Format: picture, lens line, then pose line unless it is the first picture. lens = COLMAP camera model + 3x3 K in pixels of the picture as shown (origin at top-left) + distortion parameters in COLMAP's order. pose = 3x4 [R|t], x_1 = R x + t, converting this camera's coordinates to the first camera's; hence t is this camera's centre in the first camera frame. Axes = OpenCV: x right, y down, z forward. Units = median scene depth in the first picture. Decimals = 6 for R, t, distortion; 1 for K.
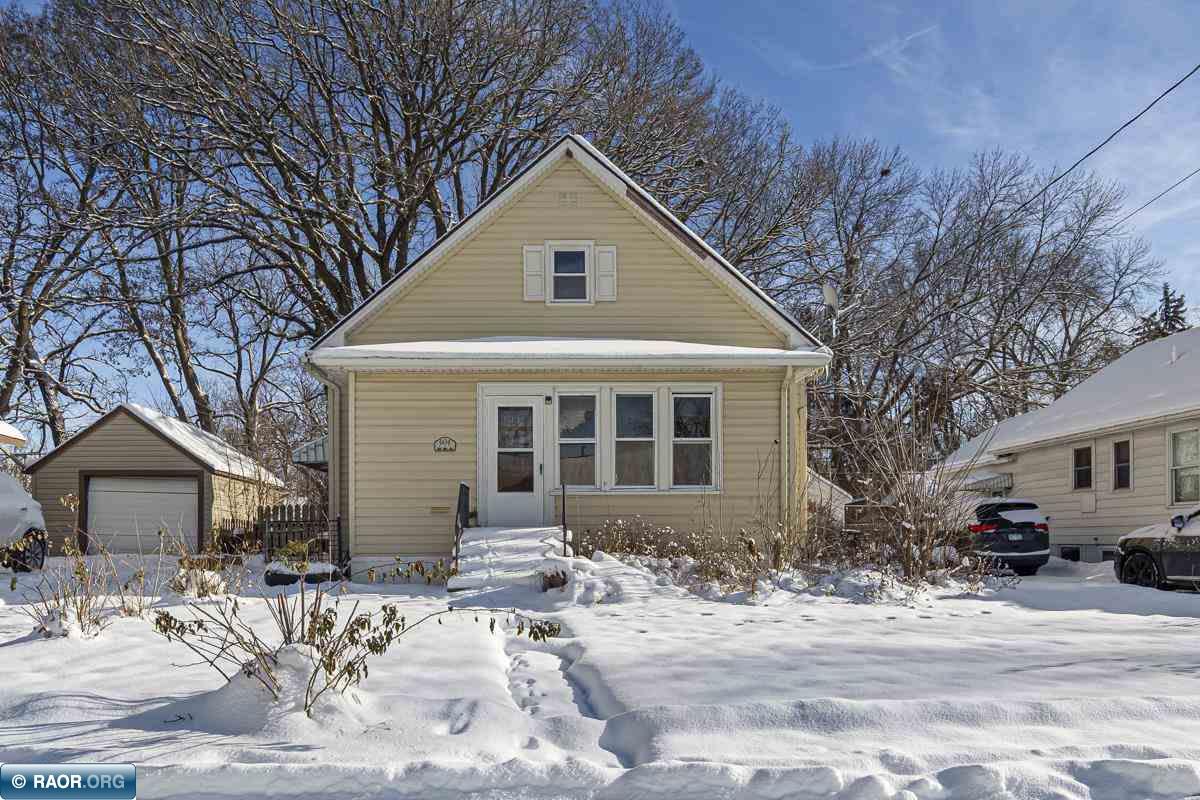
lens RADIAL K [[636.1, 0, 598.3], [0, 636.1, 416.7], [0, 0, 1]] dist [-0.002074, -0.000483]
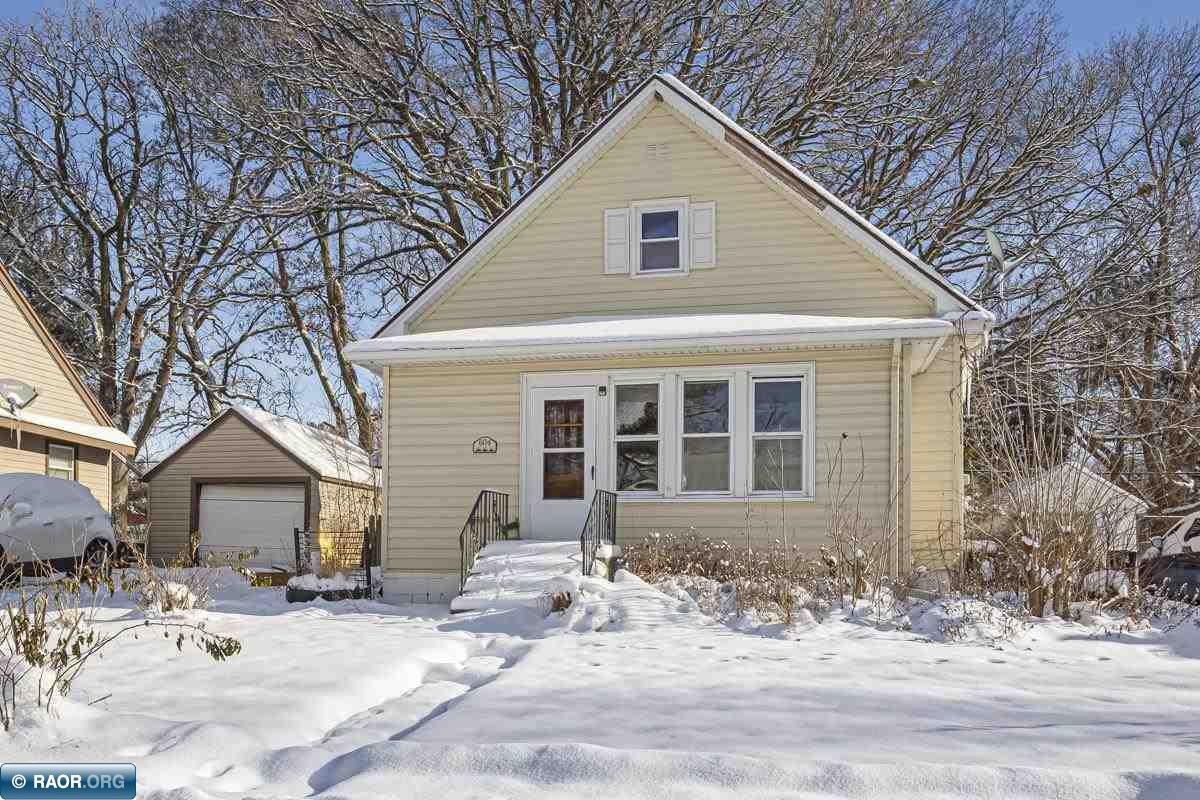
lens RADIAL K [[759.1, 0, 600.0], [0, 759.1, 400.0], [0, 0, 1]] dist [-0.000864, 0.000328]
pose [[0.981743, -0.027527, -0.188209, 0.112854], [0.025223, 0.999575, -0.014627, 0.000863], [0.188532, 0.009613, 0.982020, 0.004359]]
